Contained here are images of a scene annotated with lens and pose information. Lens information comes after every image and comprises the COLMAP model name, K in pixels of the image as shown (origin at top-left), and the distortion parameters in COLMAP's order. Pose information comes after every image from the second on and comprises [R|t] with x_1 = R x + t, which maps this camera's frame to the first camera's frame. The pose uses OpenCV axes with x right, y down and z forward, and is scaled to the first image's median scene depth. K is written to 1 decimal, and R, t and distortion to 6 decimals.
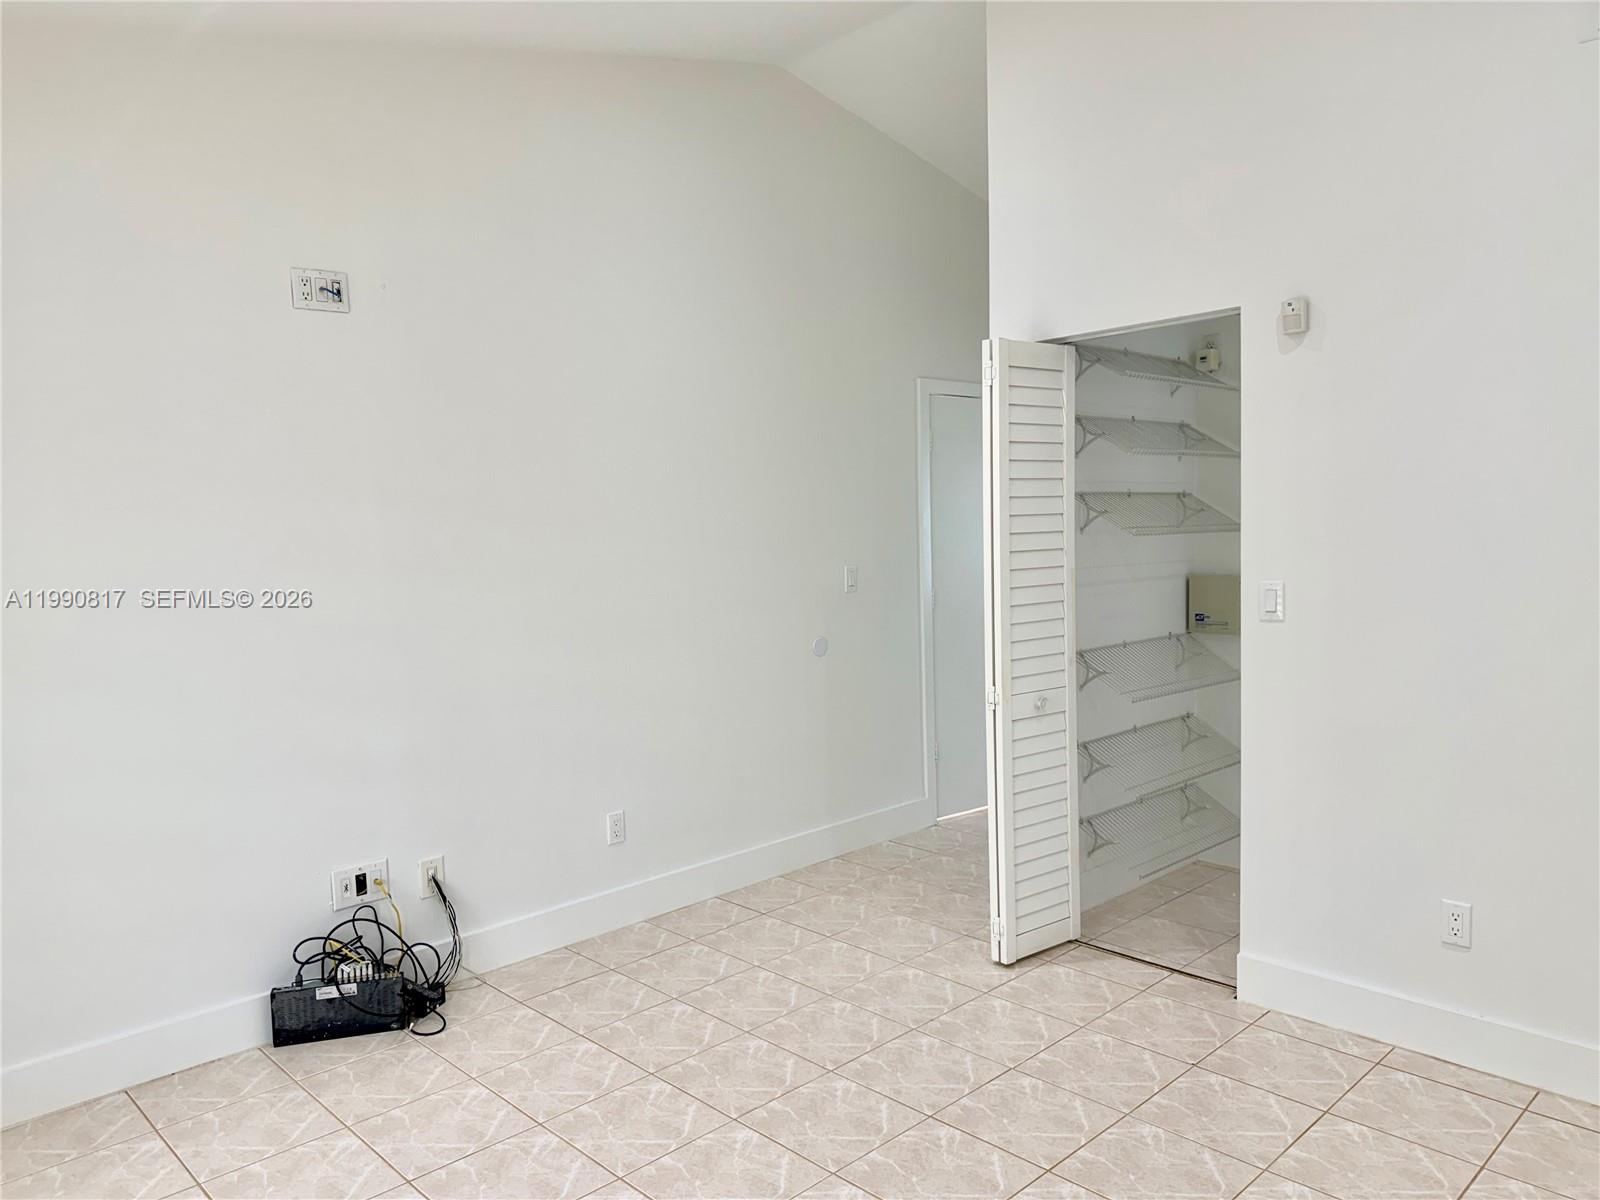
lens RADIAL K [[1155.8, 0, 800.2], [0, 1155.8, 594.5], [0, 0, 1]] dist [-0.034046, 0.026336]
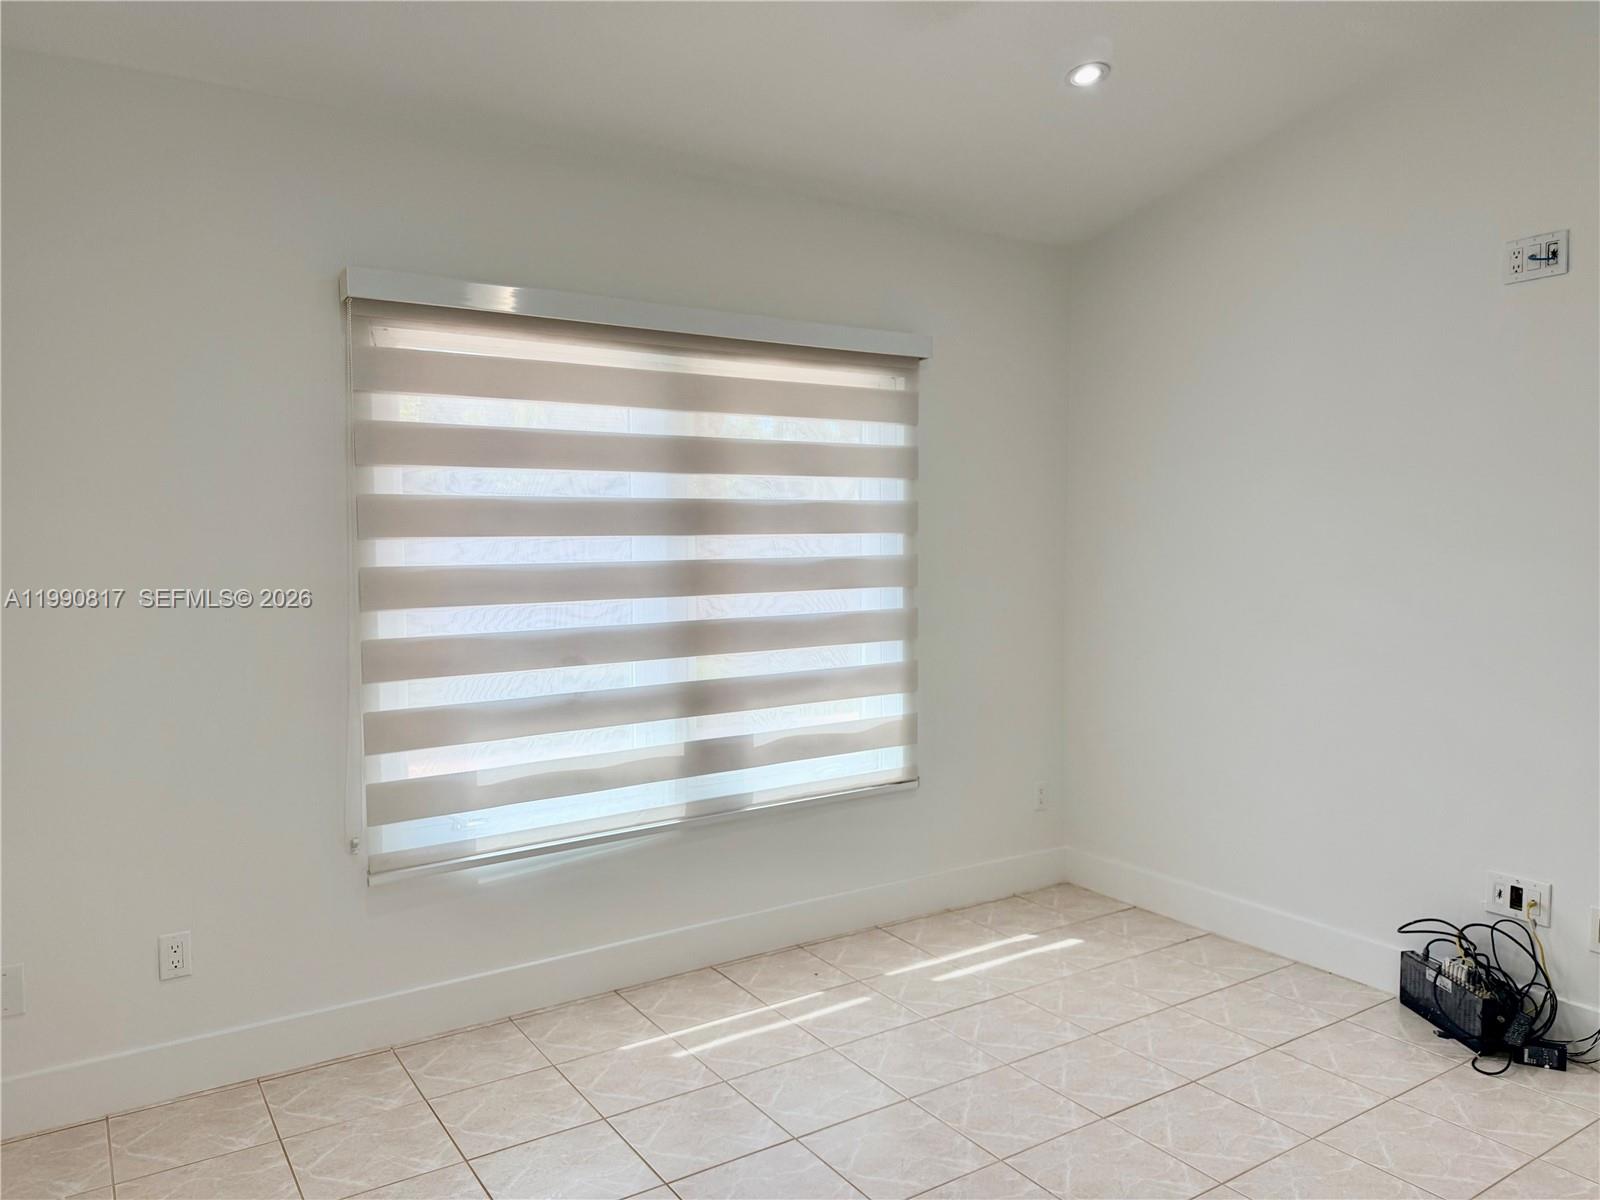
lens RADIAL K [[1155.8, 0, 799.7], [0, 1155.8, 603.4], [0, 0, 1]] dist [-0.034046, 0.026336]
pose [[-0.198182, 0.091766, -0.975860, 0.637606], [-0.049848, 0.993376, 0.103536, -0.053089], [0.978897, 0.069164, -0.192294, 0.618608]]
